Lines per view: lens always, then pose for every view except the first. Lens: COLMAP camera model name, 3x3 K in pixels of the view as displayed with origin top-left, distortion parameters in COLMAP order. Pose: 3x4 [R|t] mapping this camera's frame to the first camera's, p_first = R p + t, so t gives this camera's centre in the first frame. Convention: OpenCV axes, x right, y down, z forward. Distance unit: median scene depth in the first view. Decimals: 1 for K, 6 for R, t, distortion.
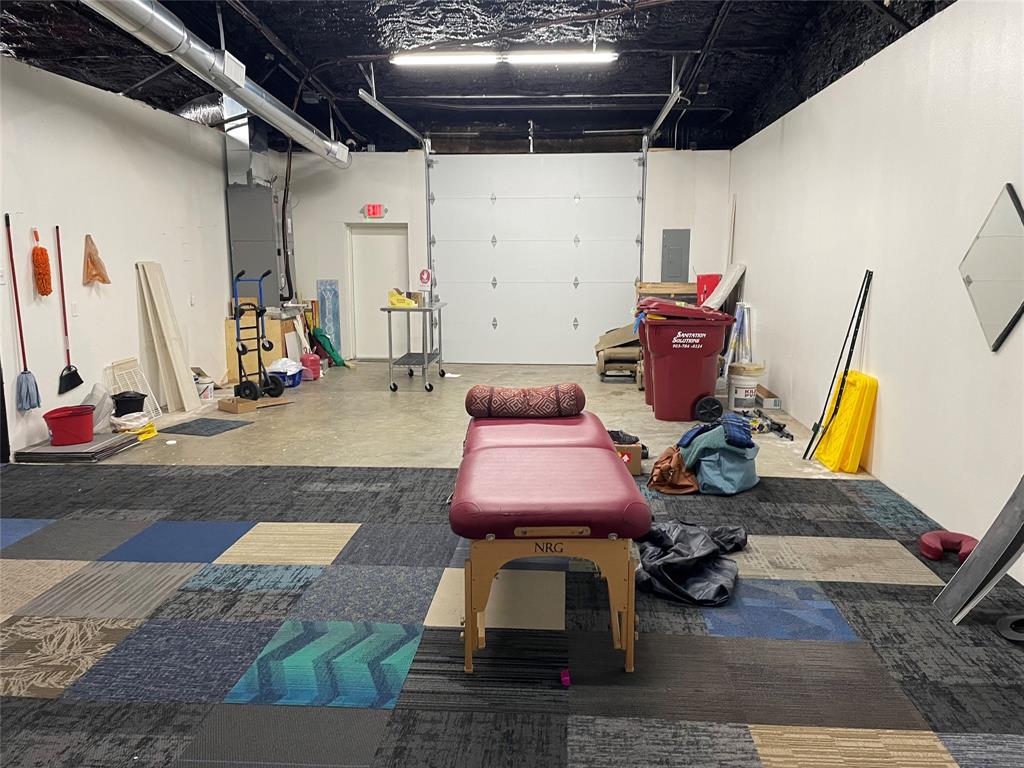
lens RADIAL K [[774.9, 0, 516.1], [0, 774.9, 372.0], [0, 0, 1]] dist [0.103961, -0.130134]
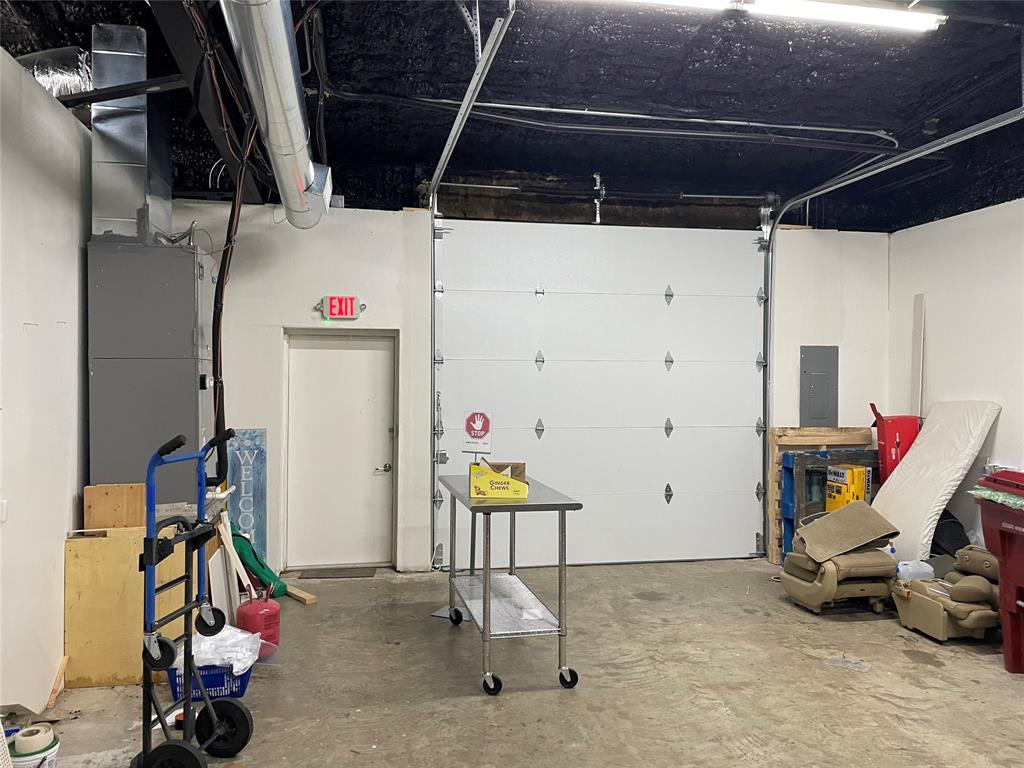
lens RADIAL K [[771.9, 0, 507.4], [0, 771.9, 382.6], [0, 0, 1]] dist [0.103068, -0.124266]
pose [[0.964093, 0.002040, 0.265556, -0.254074], [0.035350, 0.990086, -0.135940, -0.084641], [-0.263201, 0.140447, 0.954463, 0.518416]]
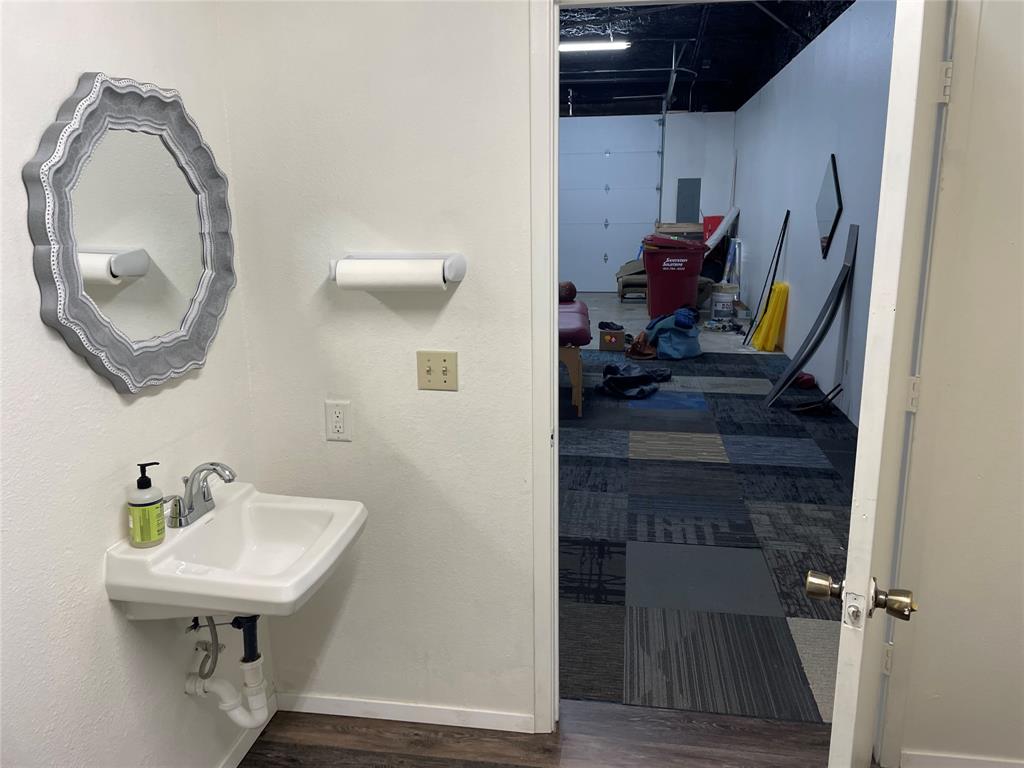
lens RADIAL K [[774.9, 0, 516.1], [0, 774.9, 372.0], [0, 0, 1]] dist [0.103961, -0.130134]
pose [[0.996717, 0.010974, -0.080222, 0.043902], [-0.005677, 0.997806, 0.065962, 0.044280], [0.080770, -0.065290, 0.994592, -0.289901]]
